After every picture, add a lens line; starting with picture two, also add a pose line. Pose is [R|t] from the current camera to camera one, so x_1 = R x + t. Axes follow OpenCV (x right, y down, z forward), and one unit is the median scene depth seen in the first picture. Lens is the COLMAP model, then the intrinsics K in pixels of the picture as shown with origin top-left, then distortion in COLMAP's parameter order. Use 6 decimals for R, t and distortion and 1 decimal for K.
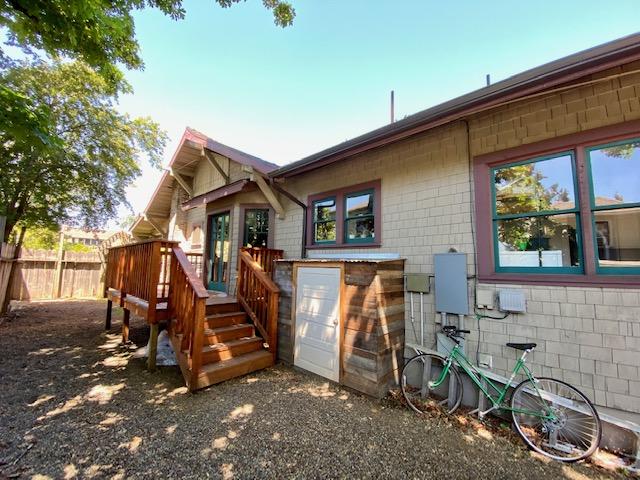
lens RADIAL K [[257.3, 0, 322.4], [0, 257.3, 240.8], [0, 0, 1]] dist [0.033429, -0.025225]
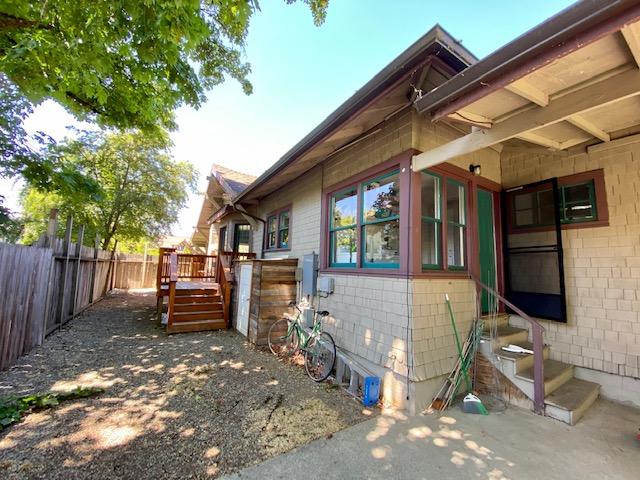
lens RADIAL K [[257.3, 0, 322.4], [0, 257.3, 240.8], [0, 0, 1]] dist [0.033429, -0.025225]
pose [[0.966772, -0.018301, -0.254985, 0.580203], [0.014605, 0.999759, -0.016379, -0.002717], [0.255223, 0.012111, 0.966806, -0.258937]]
